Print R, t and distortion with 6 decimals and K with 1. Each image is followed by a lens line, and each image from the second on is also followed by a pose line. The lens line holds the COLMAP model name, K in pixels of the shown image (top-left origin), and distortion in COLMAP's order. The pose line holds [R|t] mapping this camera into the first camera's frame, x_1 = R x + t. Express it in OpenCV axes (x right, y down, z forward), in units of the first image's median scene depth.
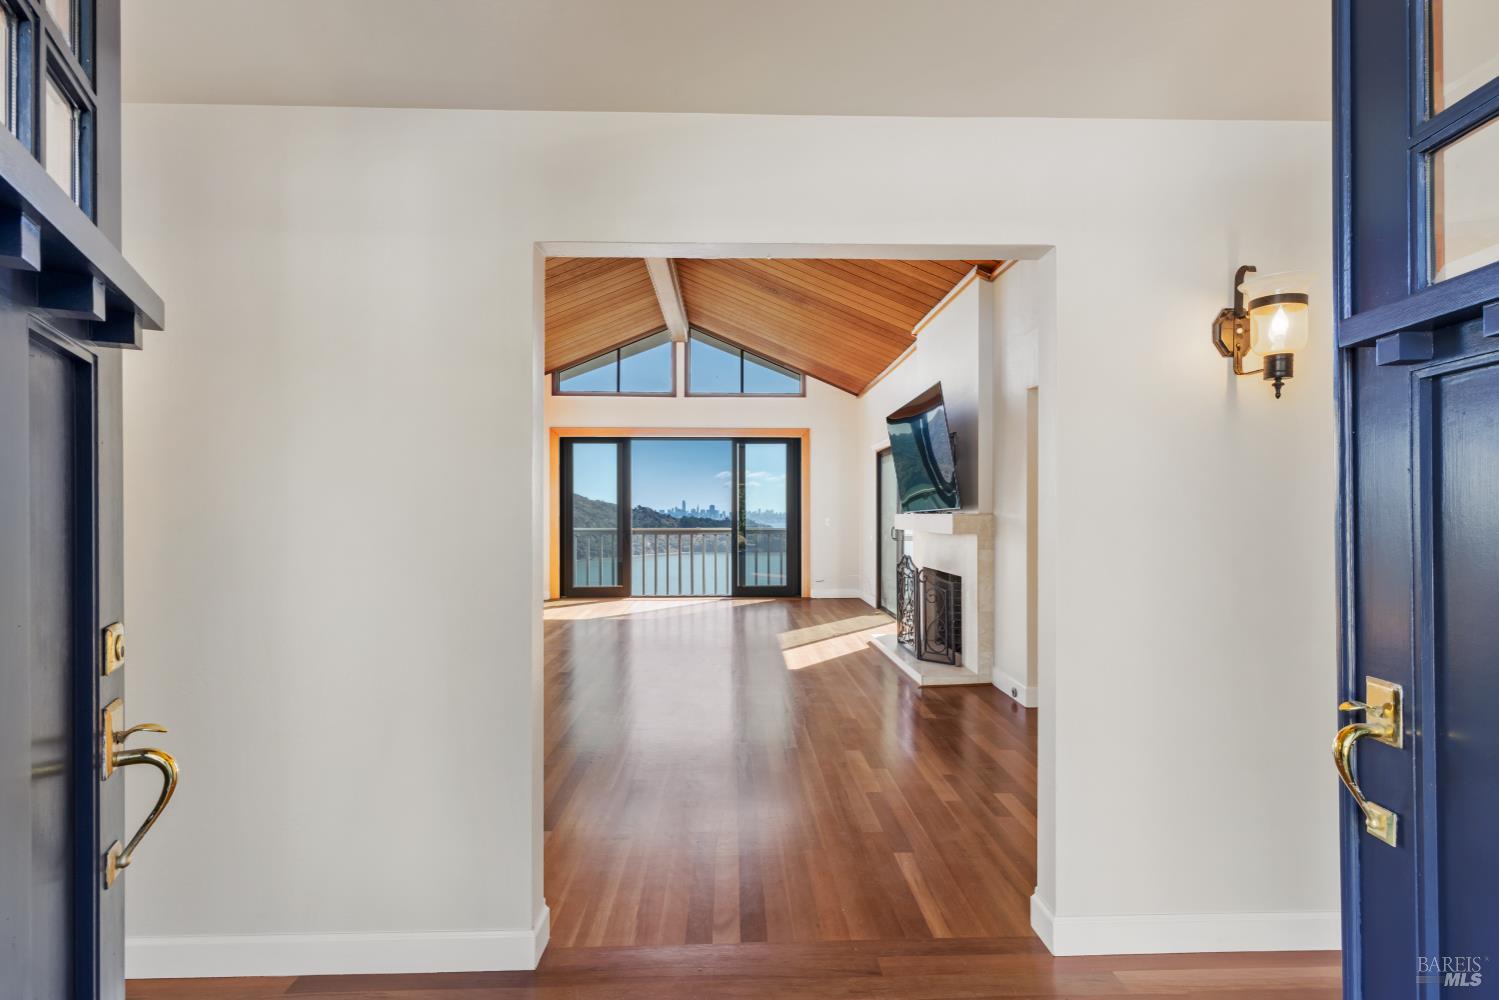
lens RADIAL K [[699.3, 0, 742.3], [0, 699.3, 508.7], [0, 0, 1]] dist [0.003121, 0.000087]
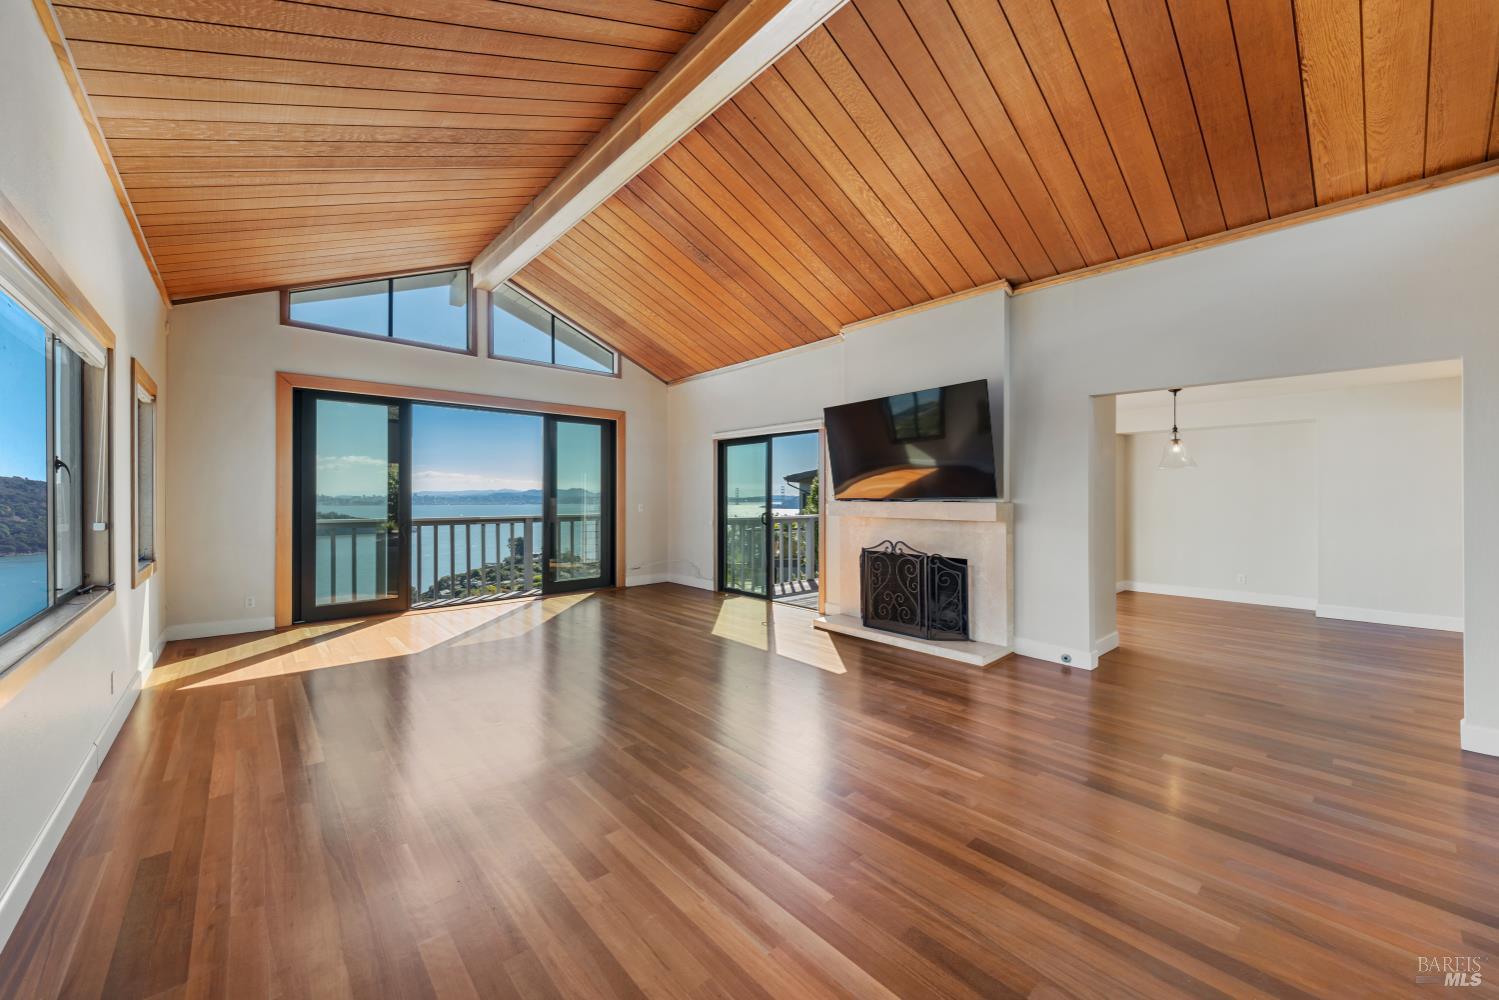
lens RADIAL K [[560.9, 0, 754.1], [0, 560.9, 493.1], [0, 0, 1]] dist [0.007318, -0.000389]
pose [[0.758335, 0.004395, 0.651850, -0.274462], [-0.005875, 0.999983, 0.000092, -0.002944], [-0.651838, -0.003899, 0.758348, 0.293172]]
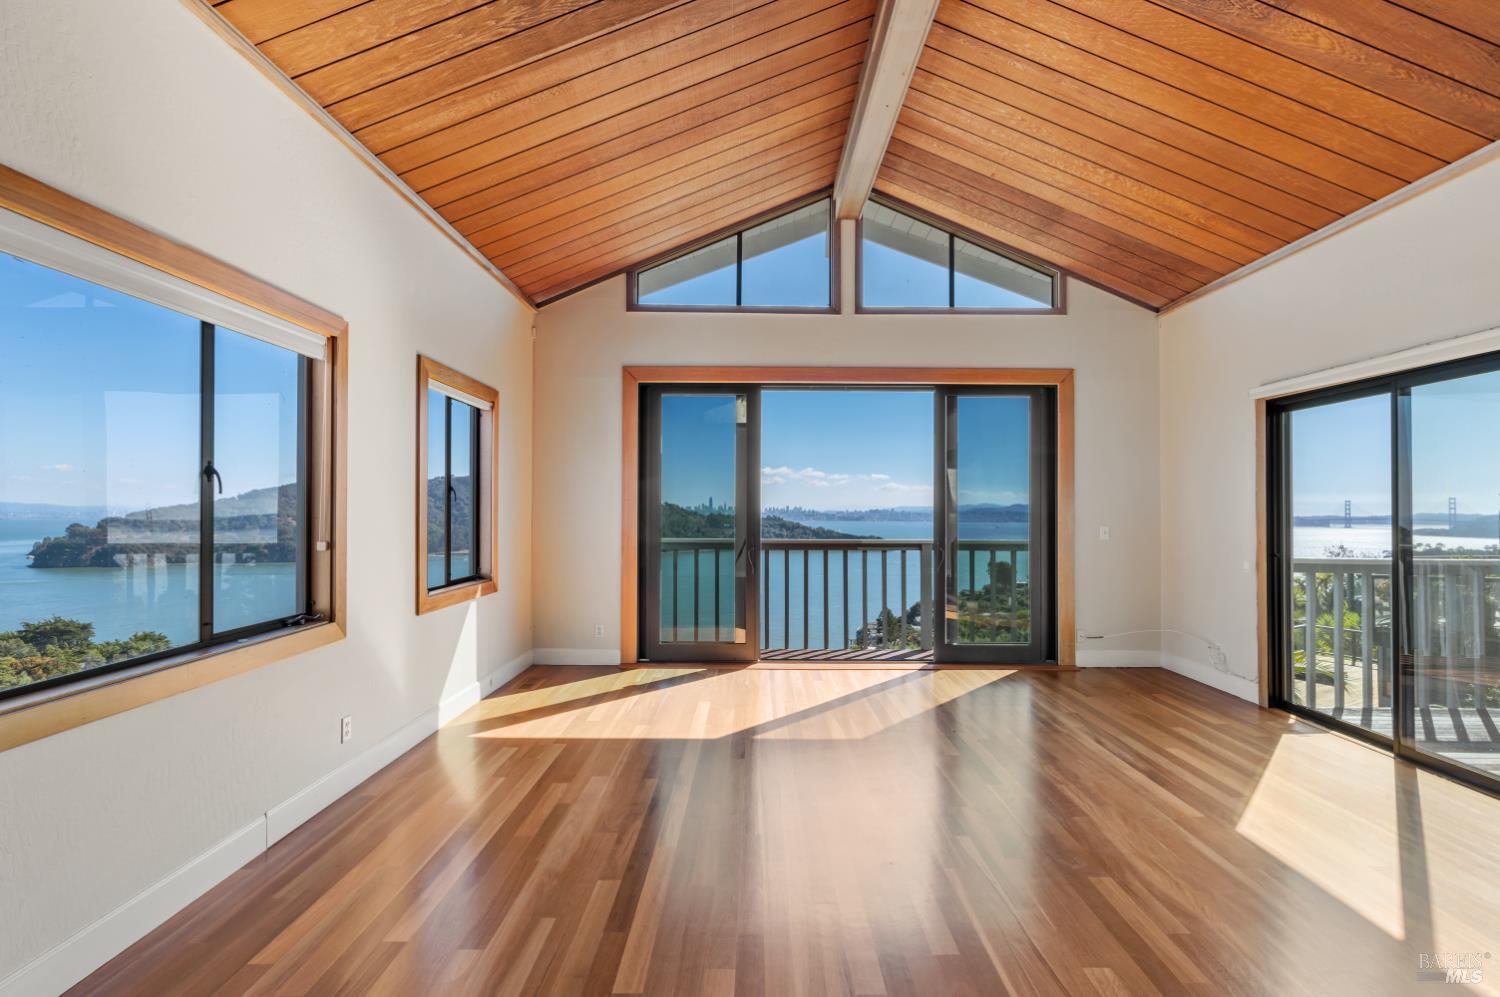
lens RADIAL K [[699.8, 0, 749.5], [0, 699.8, 500.7], [0, 0, 1]] dist [0.003121, 0.000087]
pose [[0.999687, 0.004497, -0.024629, -0.153696], [-0.004673, 0.999964, -0.007085, -0.001891], [0.024596, 0.007198, 0.999672, 0.421753]]
